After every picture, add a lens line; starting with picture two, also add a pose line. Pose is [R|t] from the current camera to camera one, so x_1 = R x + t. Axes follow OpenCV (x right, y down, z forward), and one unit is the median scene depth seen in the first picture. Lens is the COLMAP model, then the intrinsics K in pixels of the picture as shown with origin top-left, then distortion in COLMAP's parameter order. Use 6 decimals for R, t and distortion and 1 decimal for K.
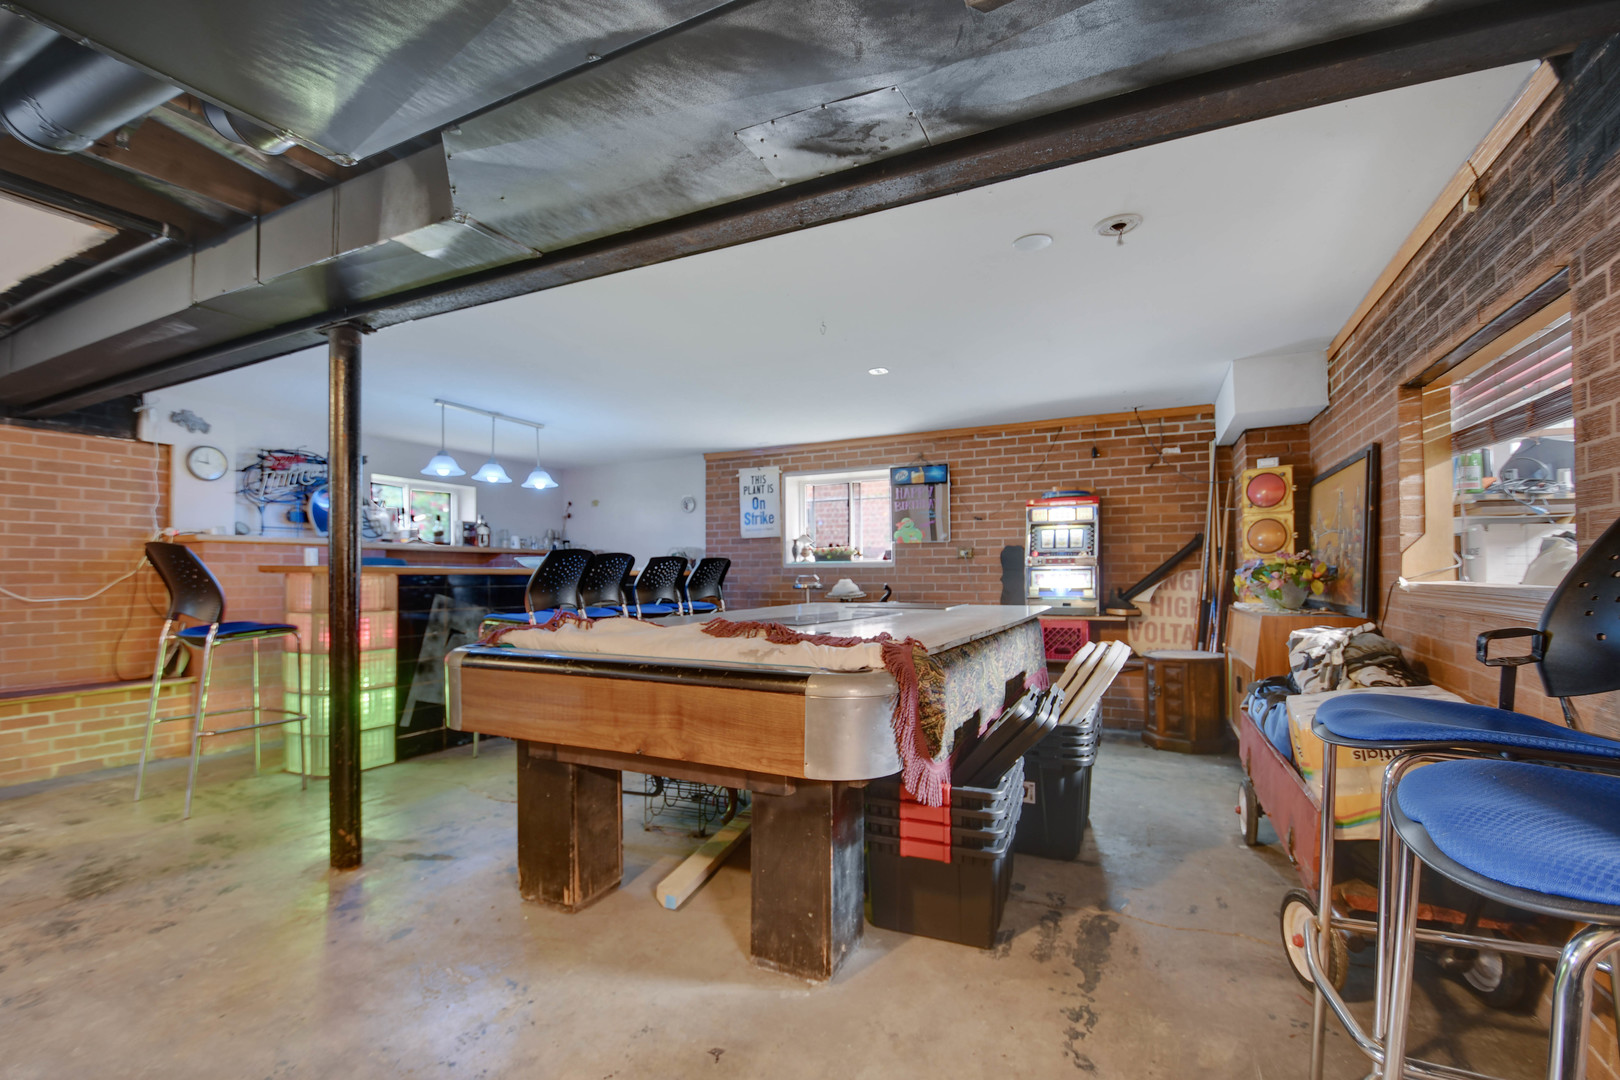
lens RADIAL K [[725.8, 0, 803.2], [0, 725.8, 561.0], [0, 0, 1]] dist [-0.000643, -0.018896]
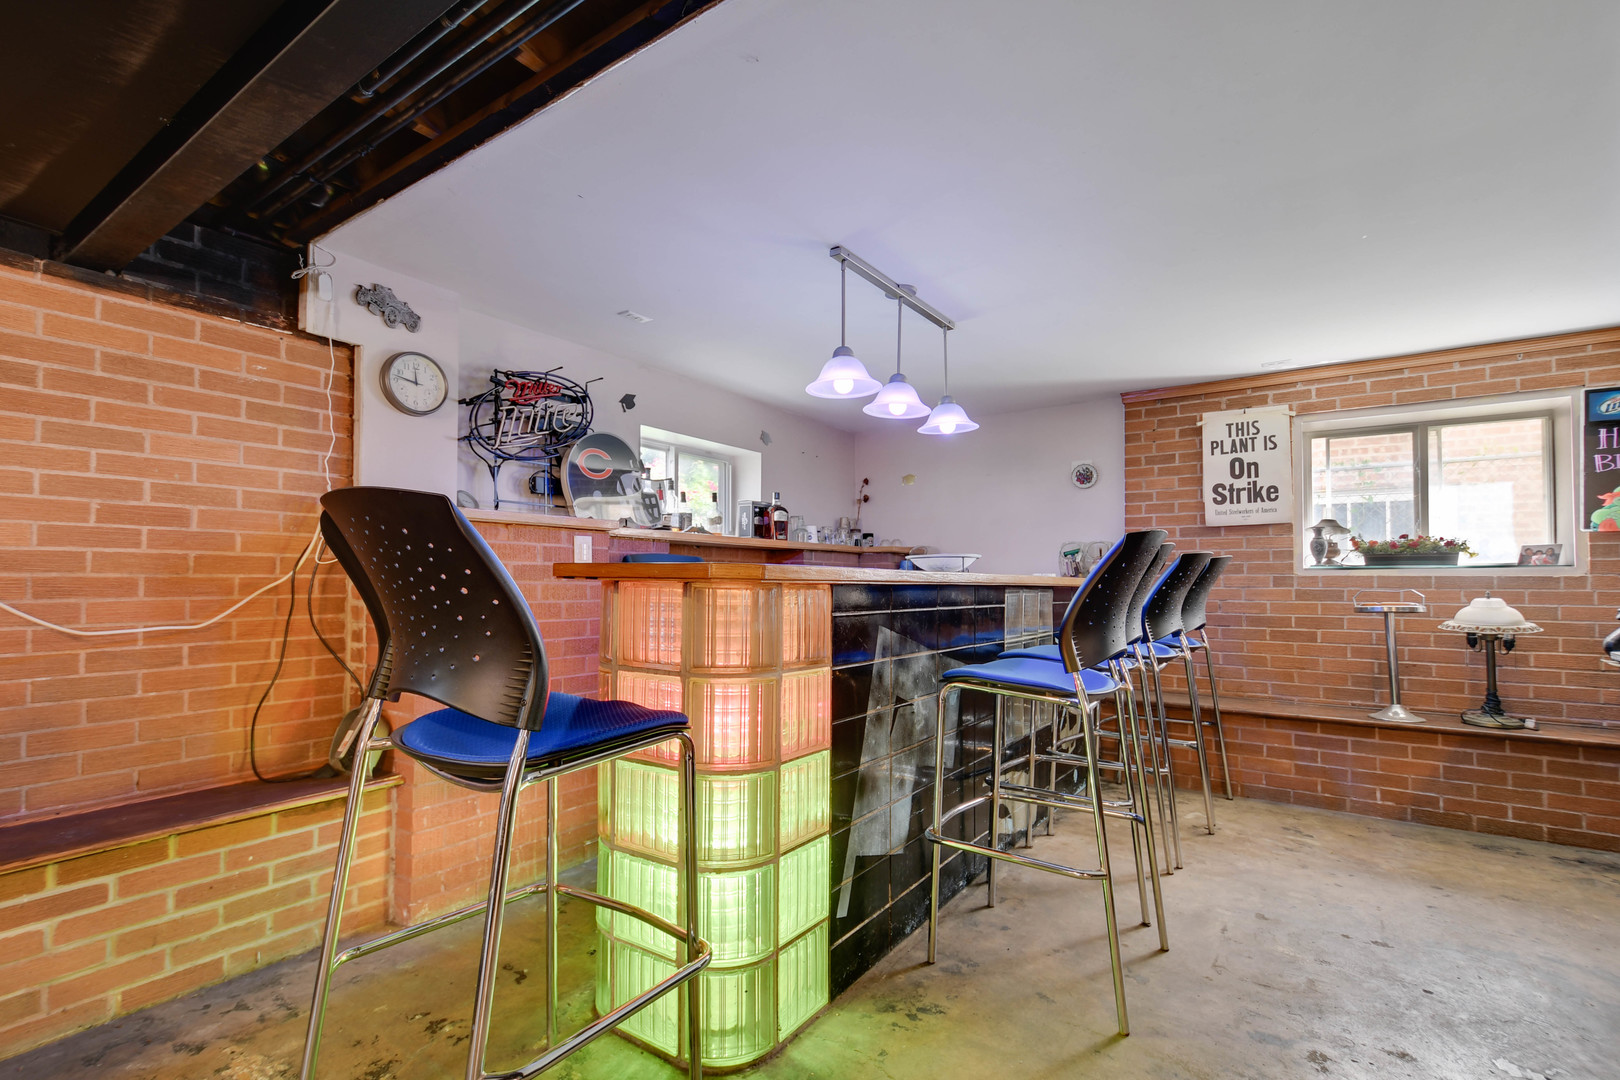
lens RADIAL K [[732.6, 0, 825.4], [0, 732.6, 562.2], [0, 0, 1]] dist [0.025979, -0.015722]
pose [[0.992331, 0.005981, -0.123460, -0.442465], [-0.006666, 0.999965, -0.005134, 0.005293], [0.123425, 0.005917, 0.992336, 0.470186]]
